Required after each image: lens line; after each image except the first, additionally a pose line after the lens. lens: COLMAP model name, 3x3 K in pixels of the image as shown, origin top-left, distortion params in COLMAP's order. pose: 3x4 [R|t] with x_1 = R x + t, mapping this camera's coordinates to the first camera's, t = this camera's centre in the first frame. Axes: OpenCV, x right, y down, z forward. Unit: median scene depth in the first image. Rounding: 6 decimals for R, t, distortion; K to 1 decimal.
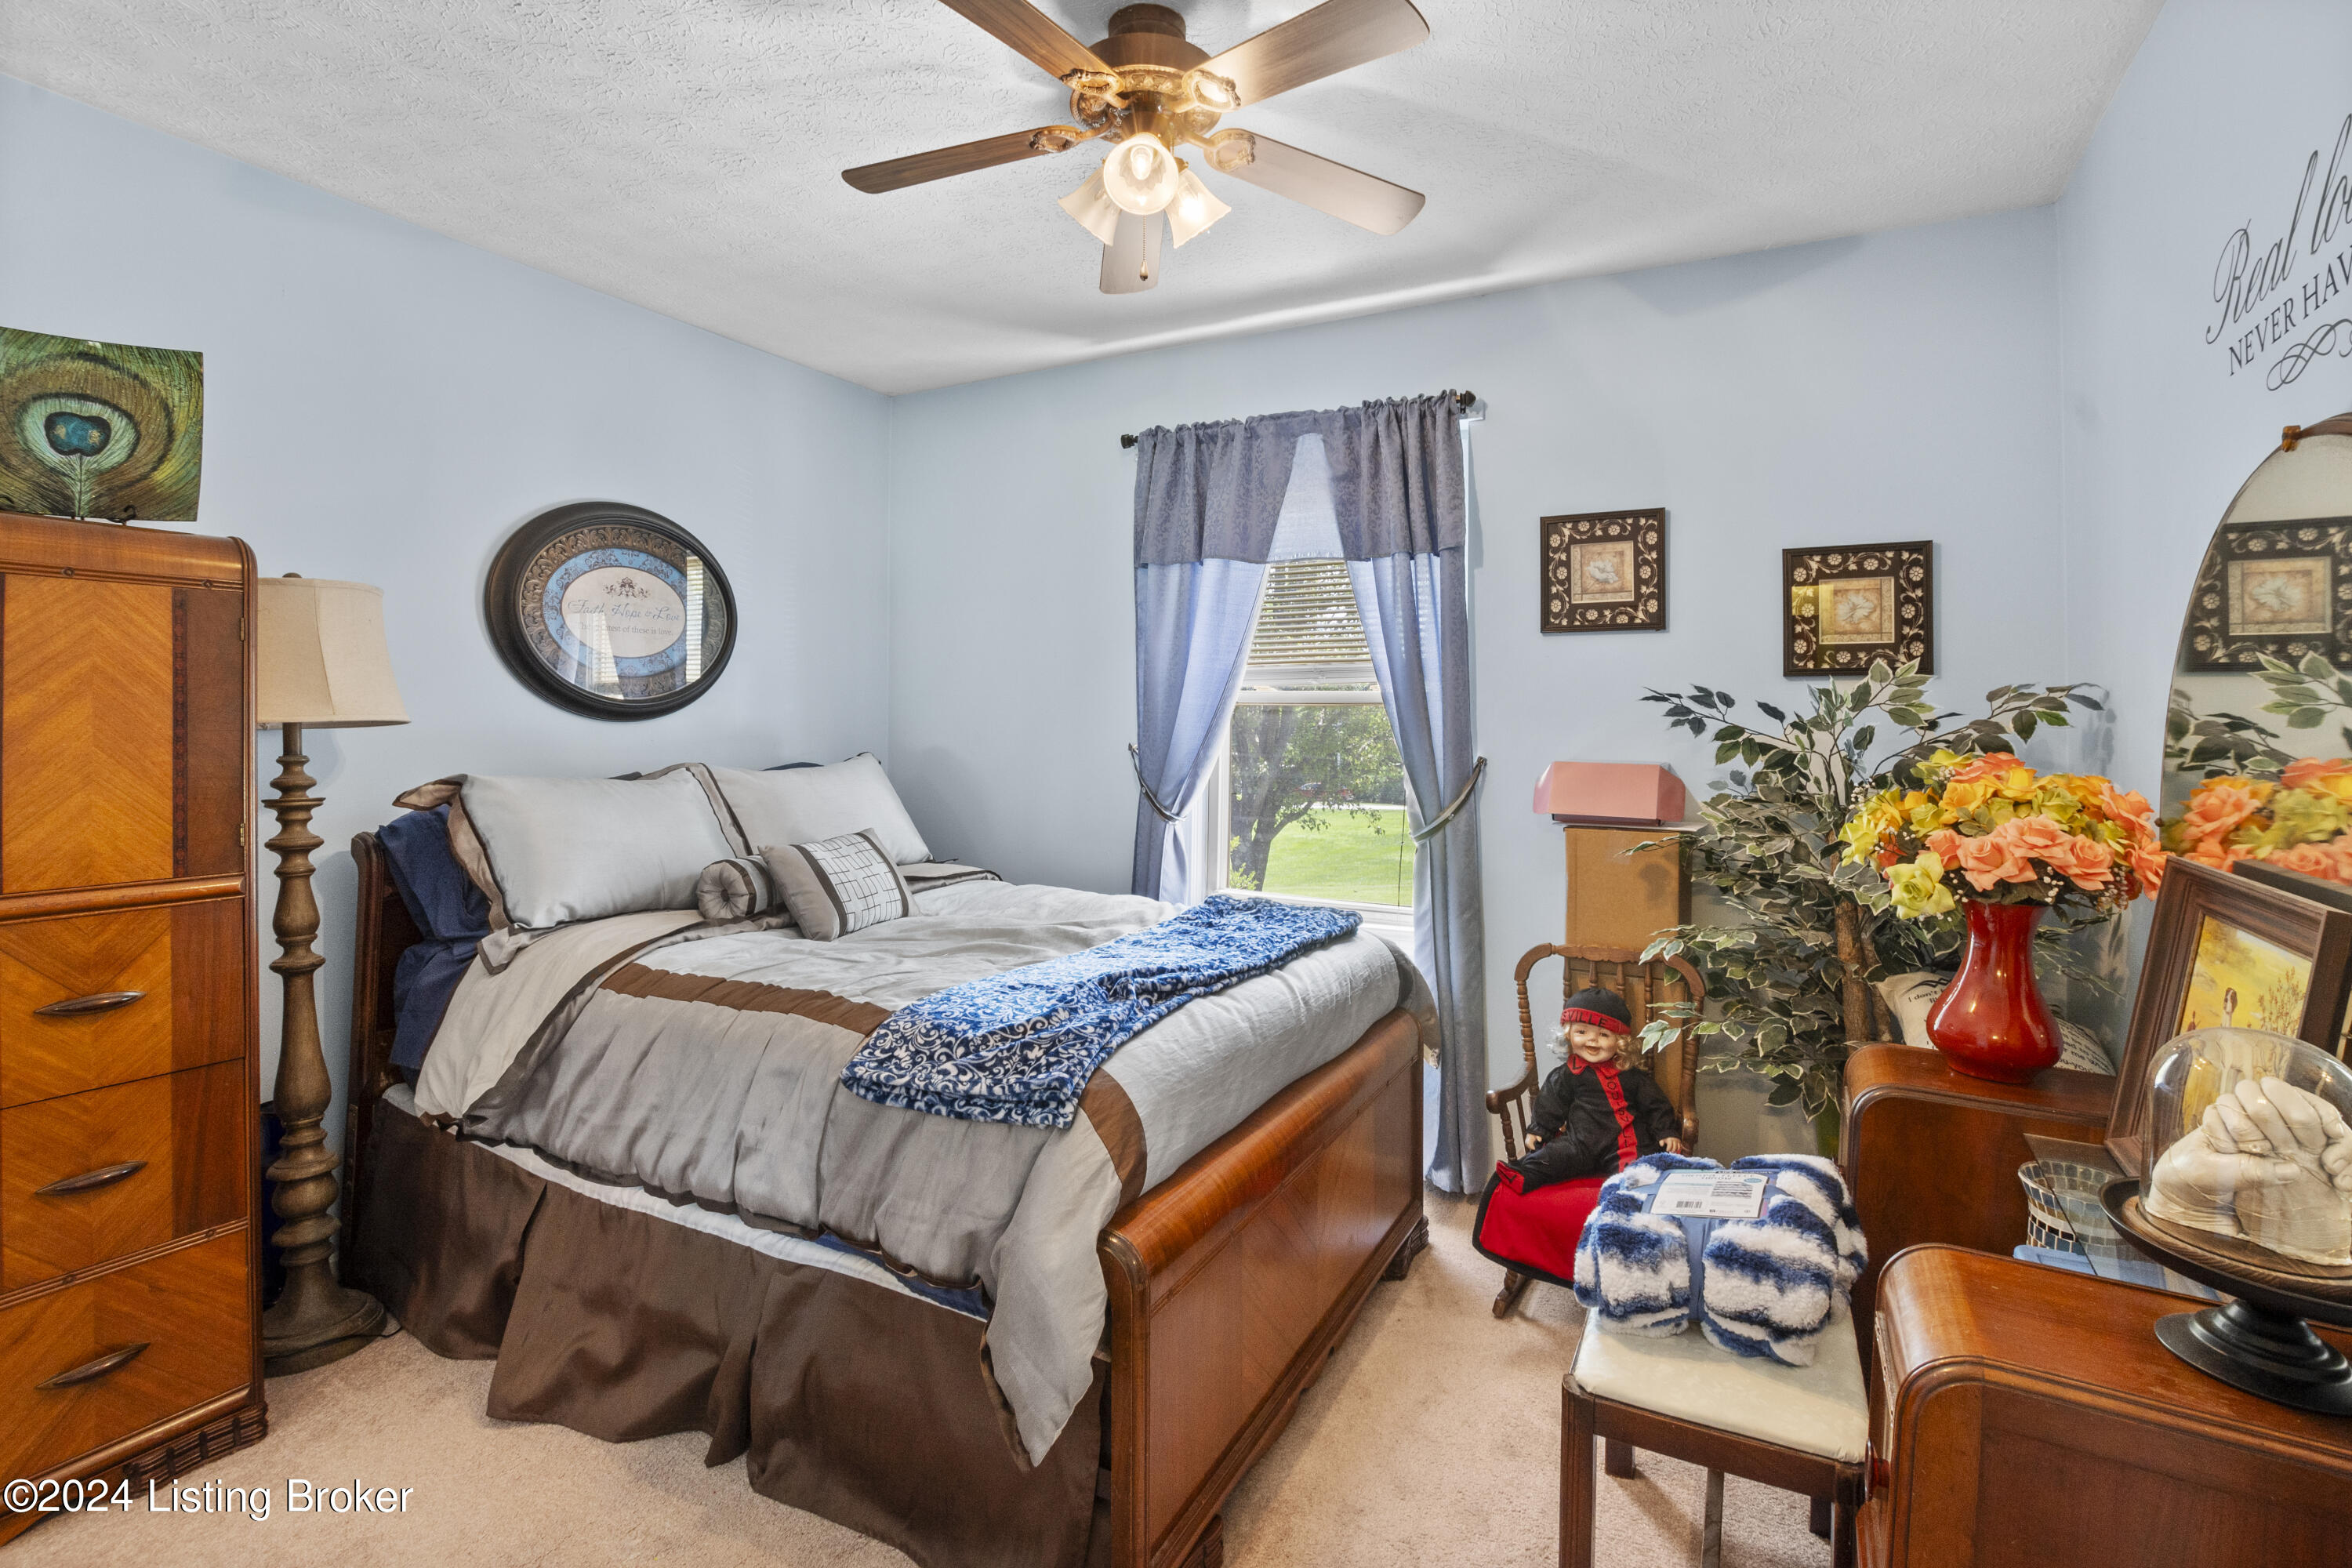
lens RADIAL K [[1097.3, 0, 1170.8], [0, 1097.3, 721.6], [0, 0, 1]] dist [-0.016166, 0.000074]
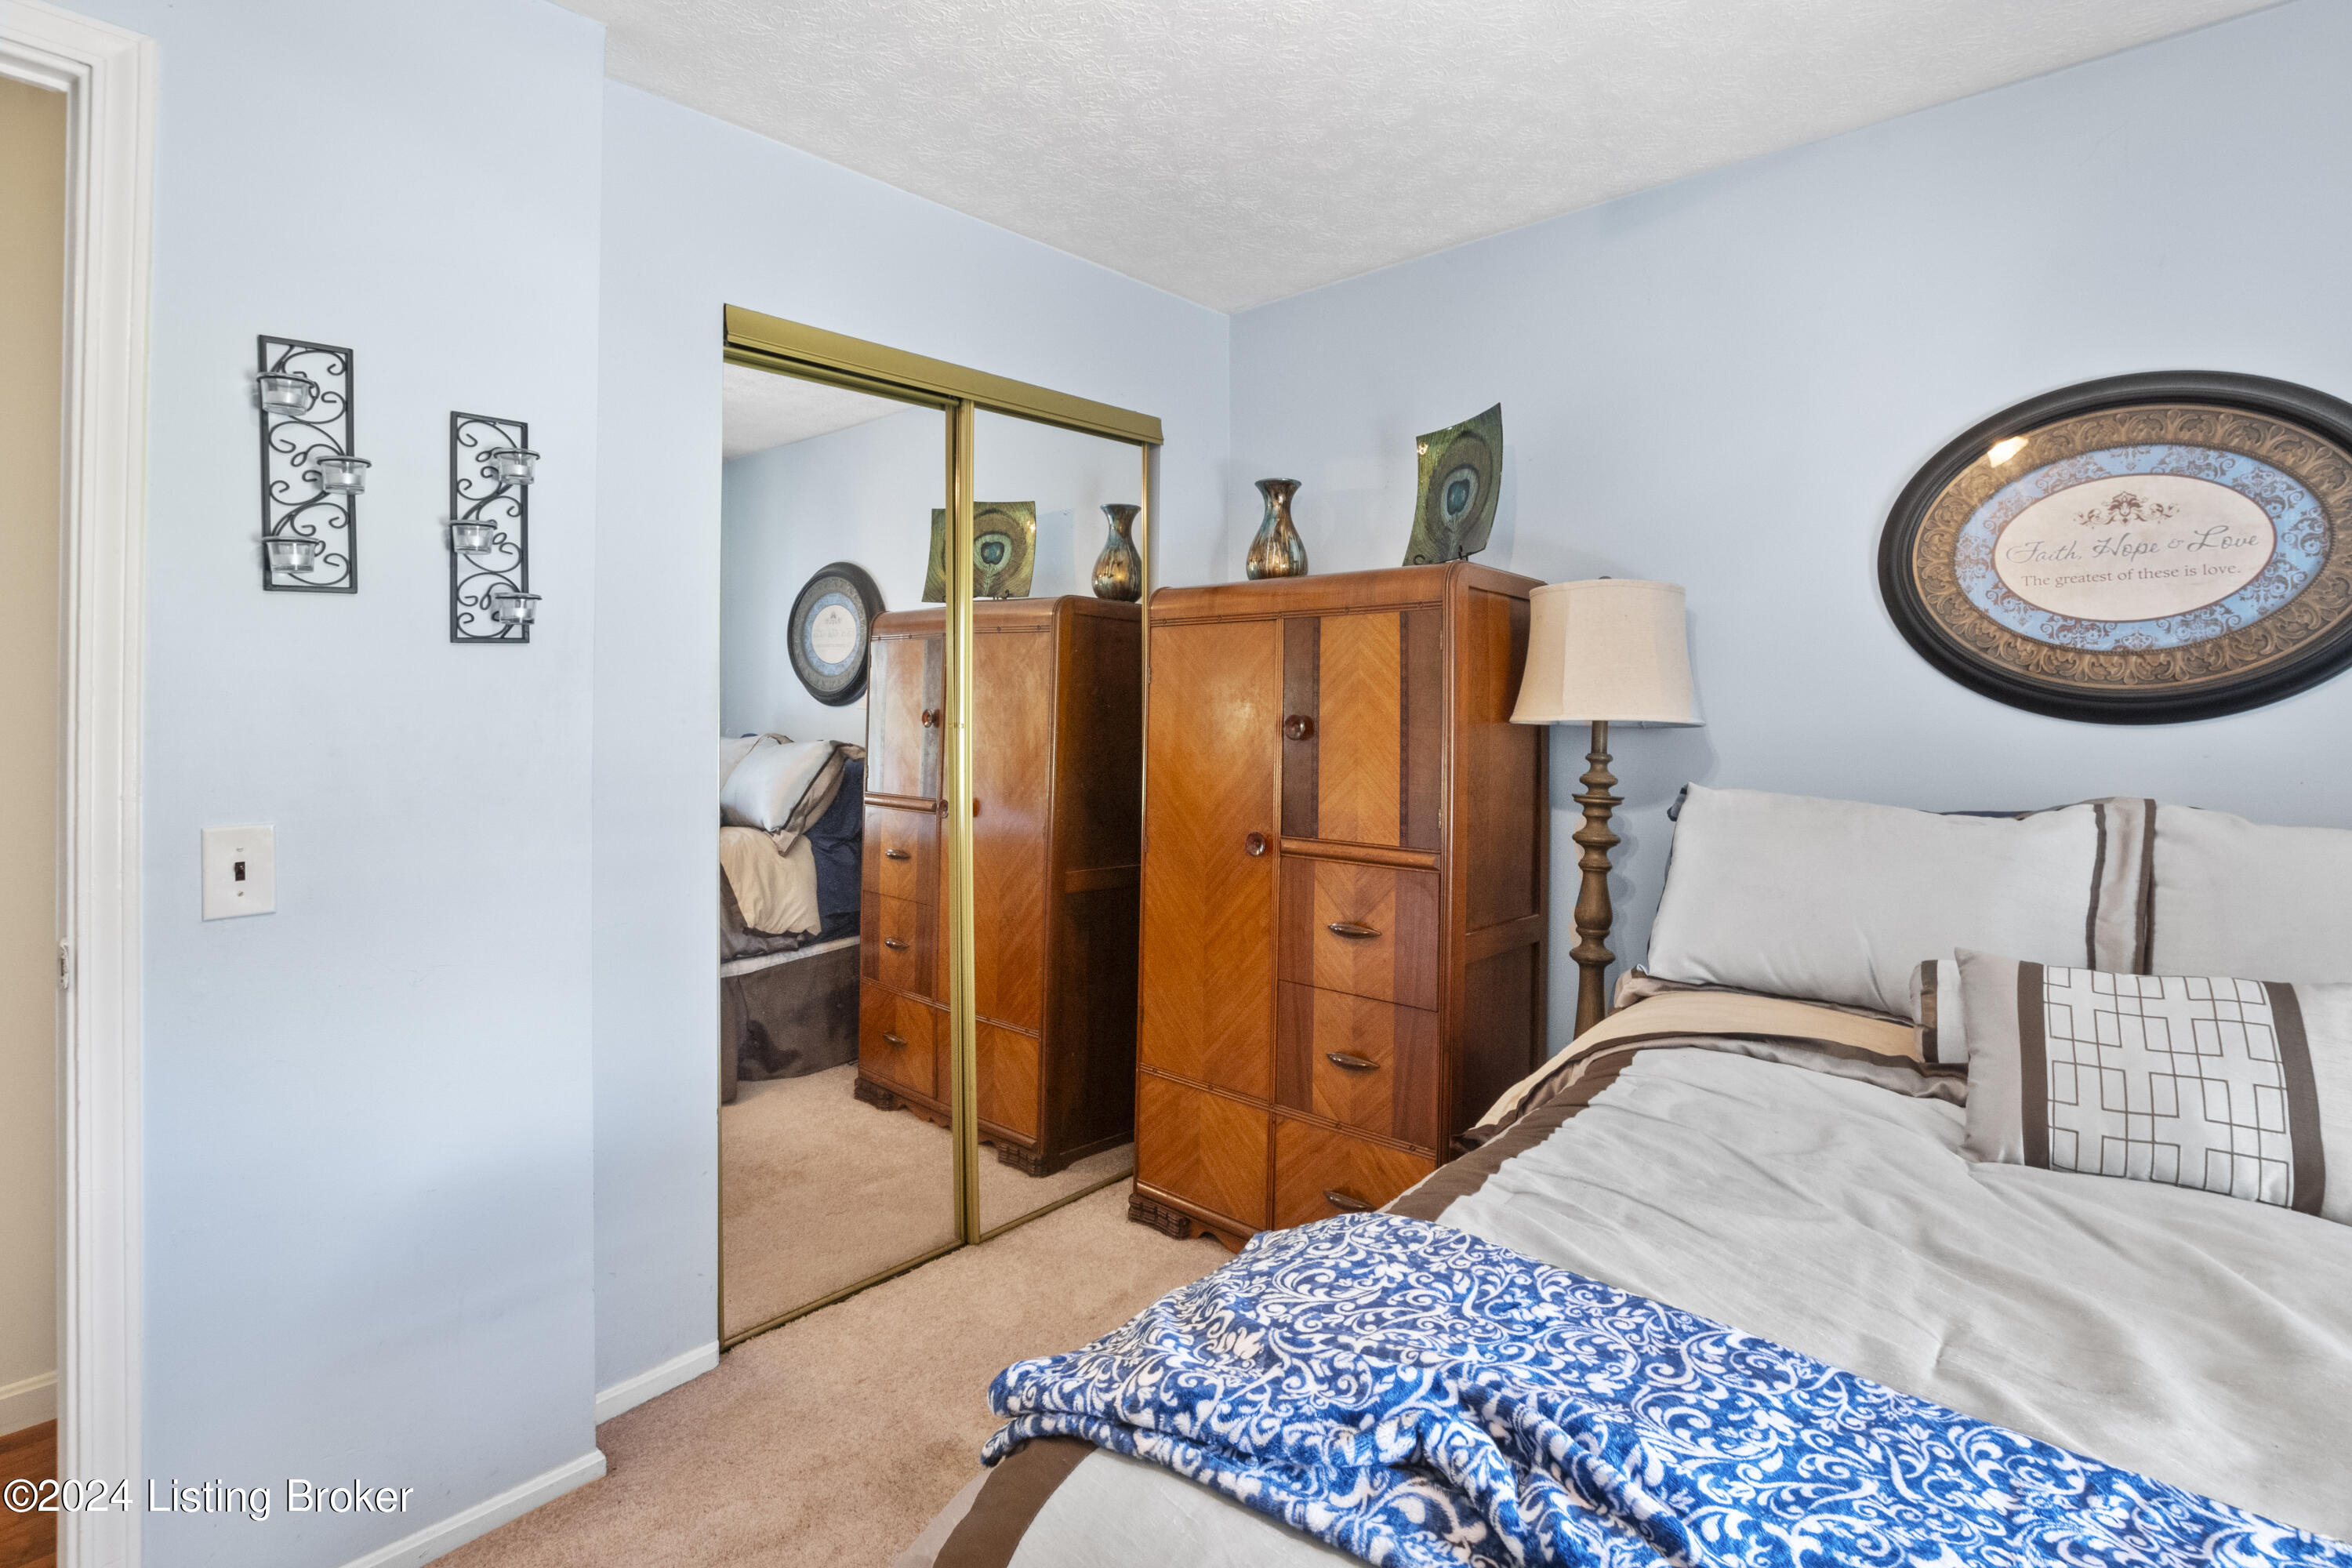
lens RADIAL K [[1097.3, 0, 1173.5], [0, 1097.3, 695.4], [0, 0, 1]] dist [-0.016166, 0.000074]
pose [[-0.204932, -0.016097, -0.978644, 0.293915], [-0.004562, 0.999870, -0.015491, -0.006406], [0.978766, 0.001290, -0.204979, 0.828801]]
